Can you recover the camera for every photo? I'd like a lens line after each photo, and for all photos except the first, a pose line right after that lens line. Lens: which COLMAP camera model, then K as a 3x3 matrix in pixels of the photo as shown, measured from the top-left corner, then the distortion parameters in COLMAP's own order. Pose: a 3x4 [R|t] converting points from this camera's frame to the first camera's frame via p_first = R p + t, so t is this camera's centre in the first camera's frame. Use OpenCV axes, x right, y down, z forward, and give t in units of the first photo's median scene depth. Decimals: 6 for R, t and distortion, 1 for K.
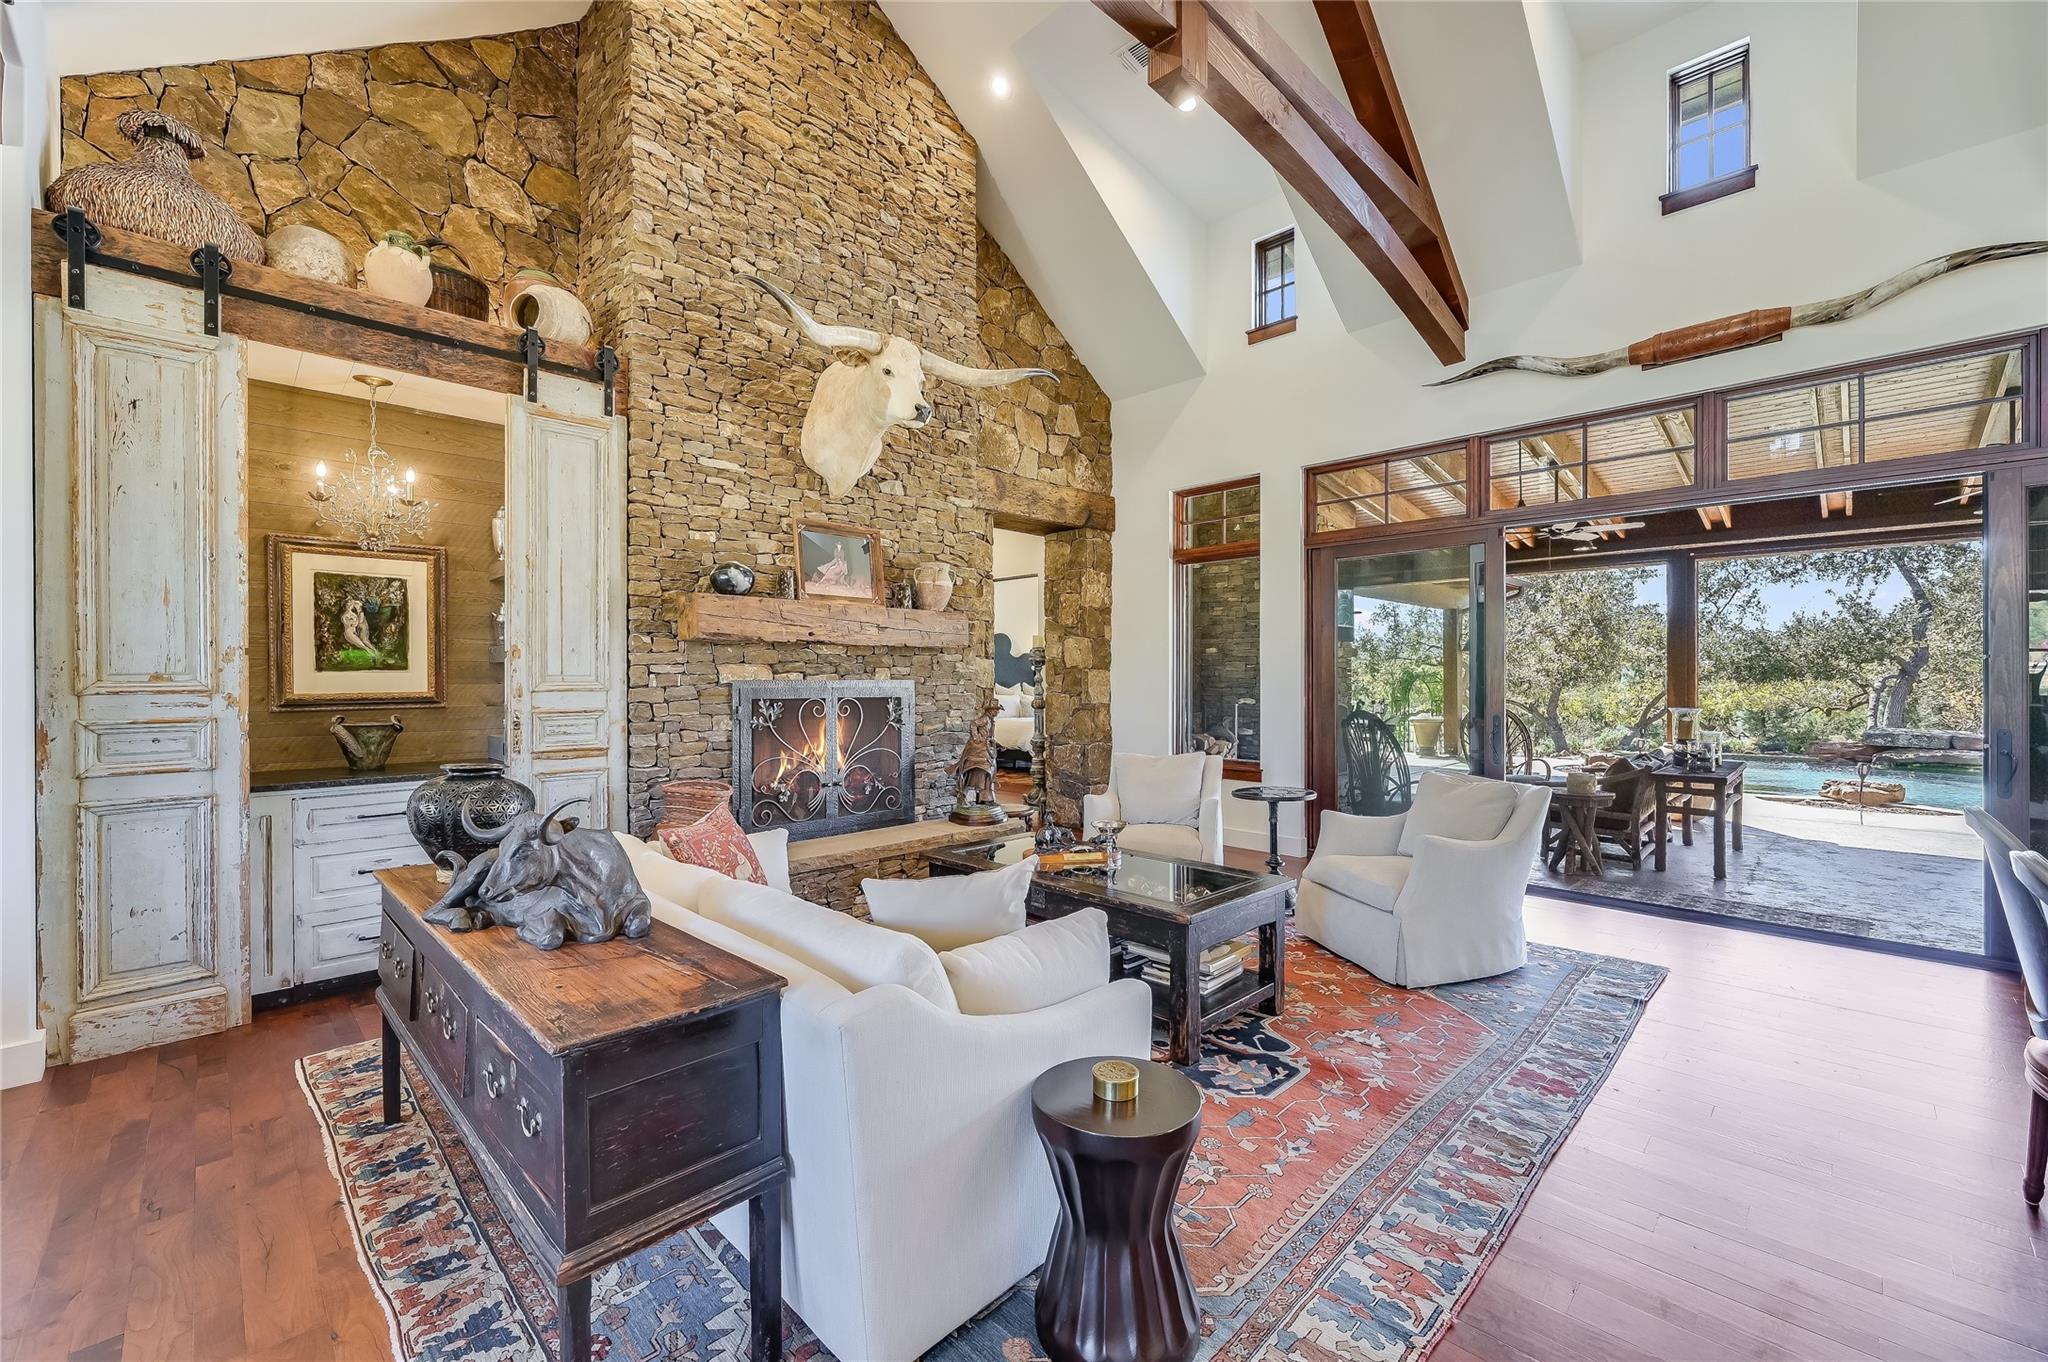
lens RADIAL K [[831.2, 0, 1024.6], [0, 831.2, 678.6], [0, 0, 1]] dist [-0.002368, 0.000406]
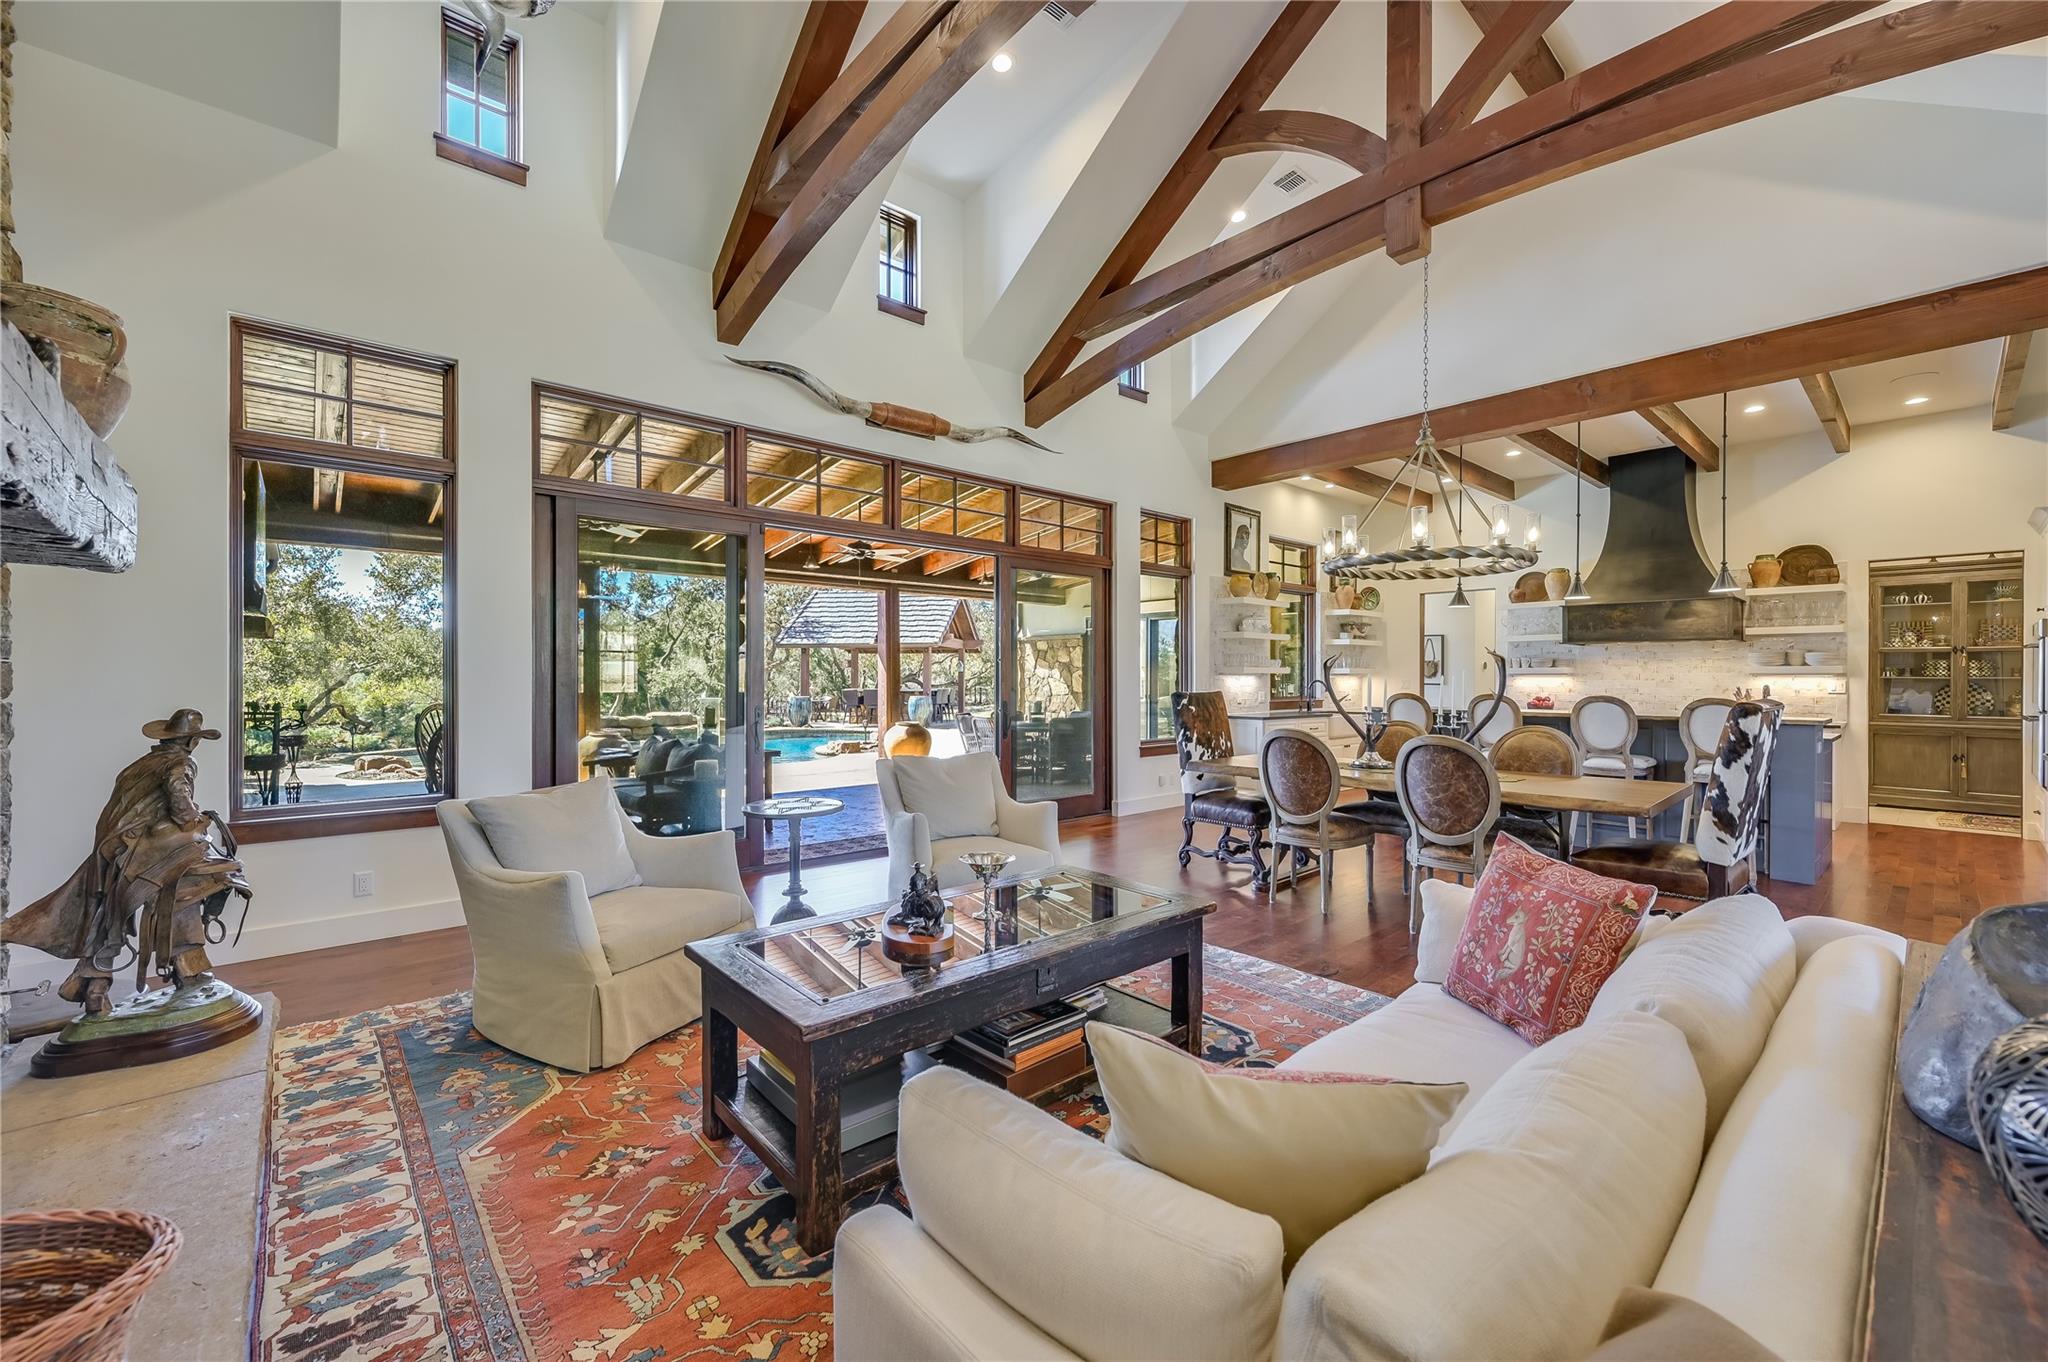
lens RADIAL K [[813.0, 0, 1024.6], [0, 813.0, 676.8], [0, 0, 1]] dist [0.001058, 0.000314]
pose [[0.062009, 0.001920, 0.998074, -0.472226], [-0.001779, 0.999997, -0.001813, 0.010133], [-0.998074, -0.001663, 0.062012, 0.697375]]
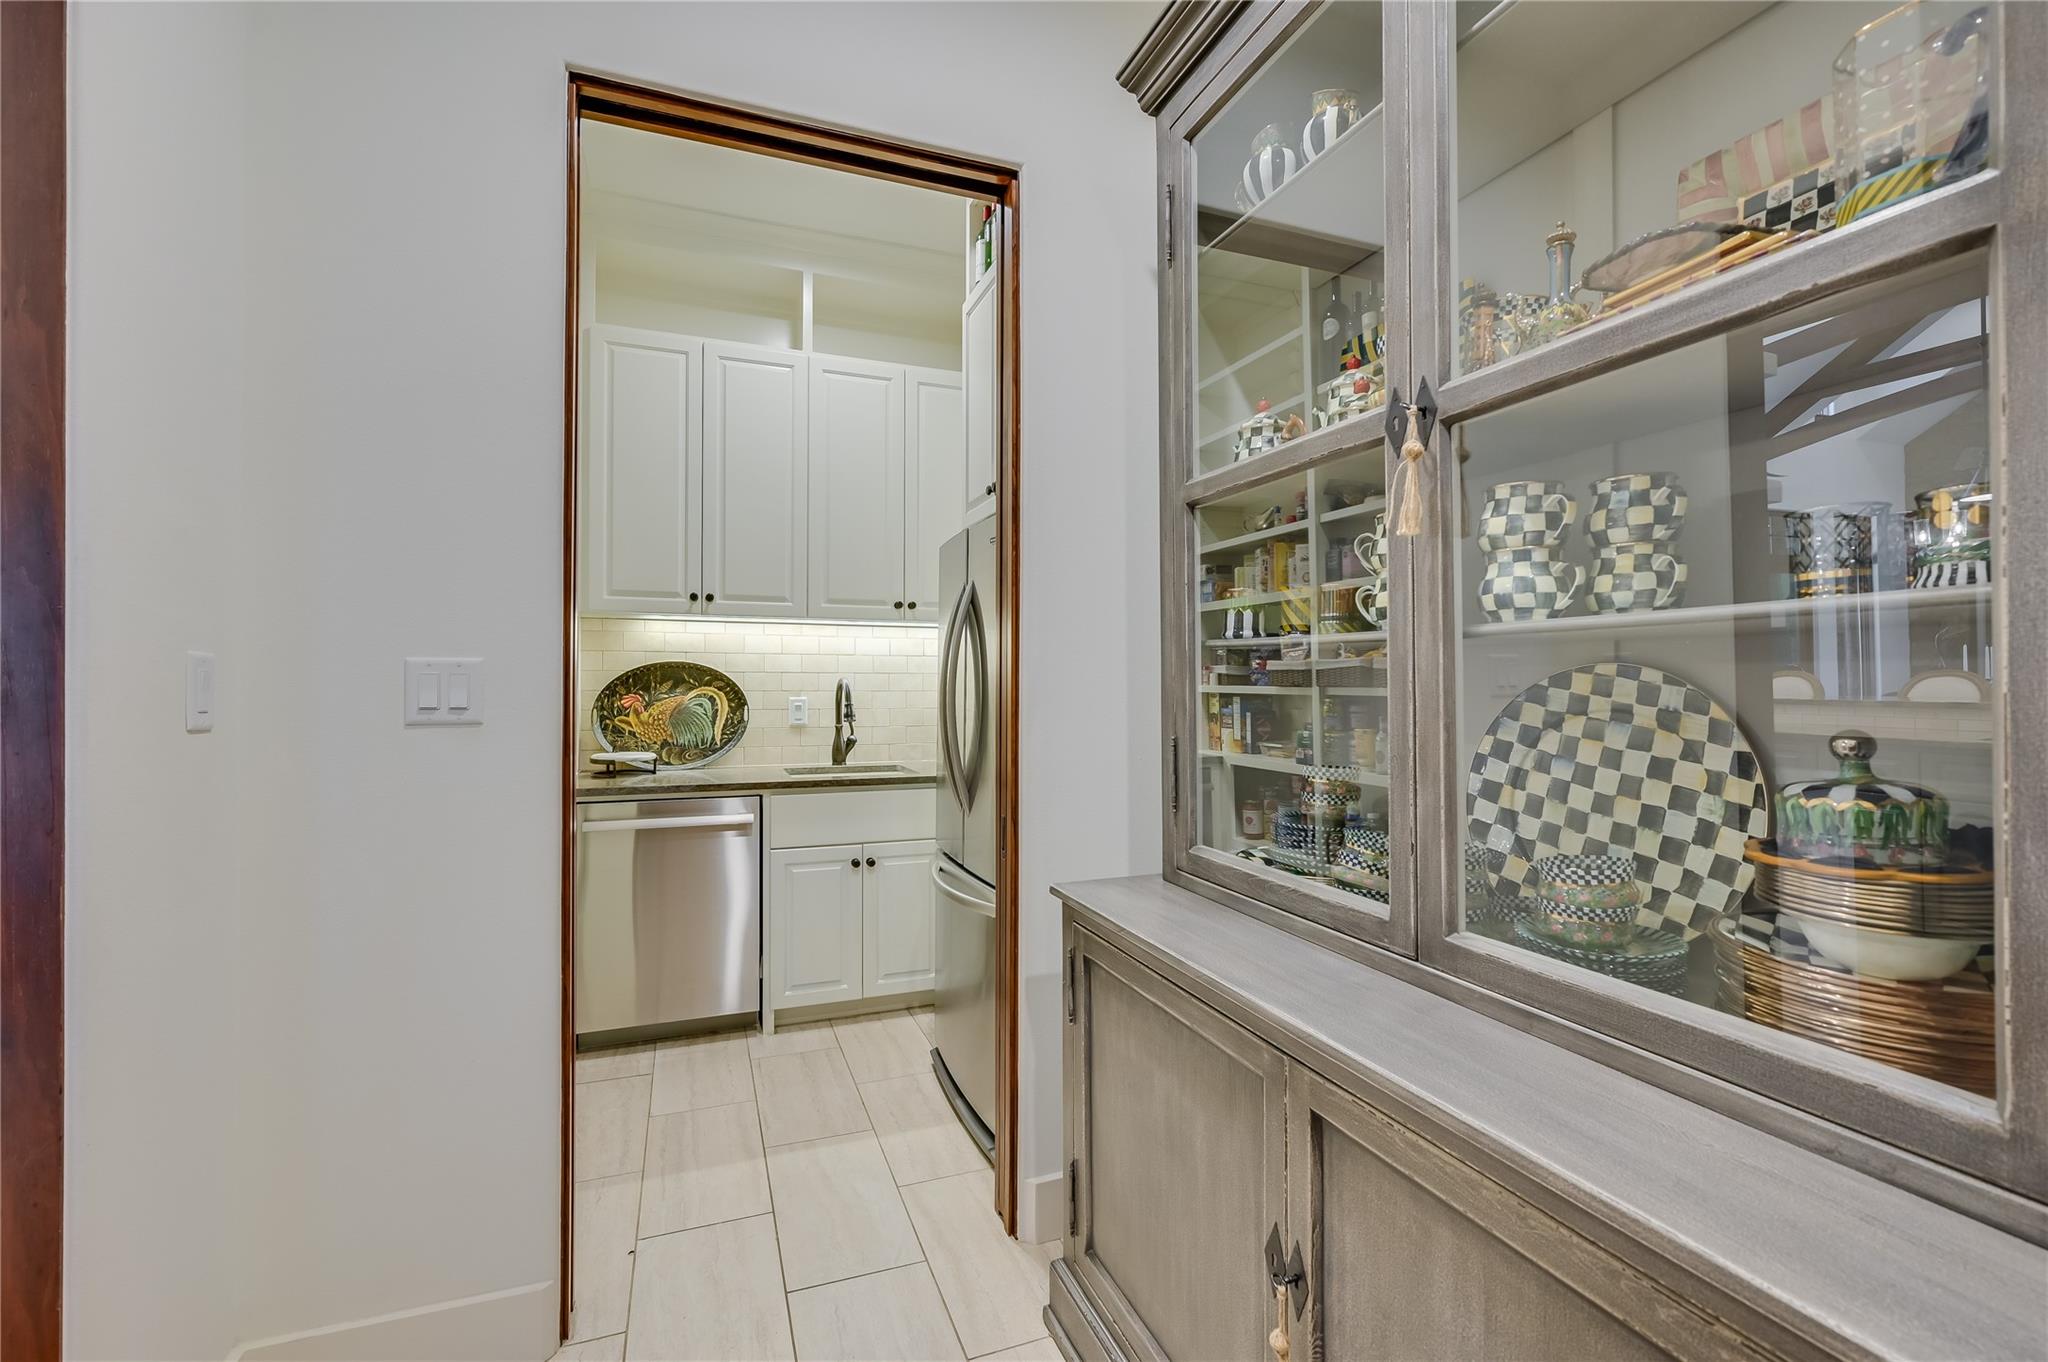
lens RADIAL K [[875.2, 0, 1024.9], [0, 875.2, 668.8], [0, 0, 1]] dist [-0.000788, -0.000339]
pose [[0.408090, 0.015730, 0.912806, 1.107347], [-0.002036, 0.999865, -0.016320, 0.021242], [-0.912939, 0.004801, 0.408067, -1.171629]]
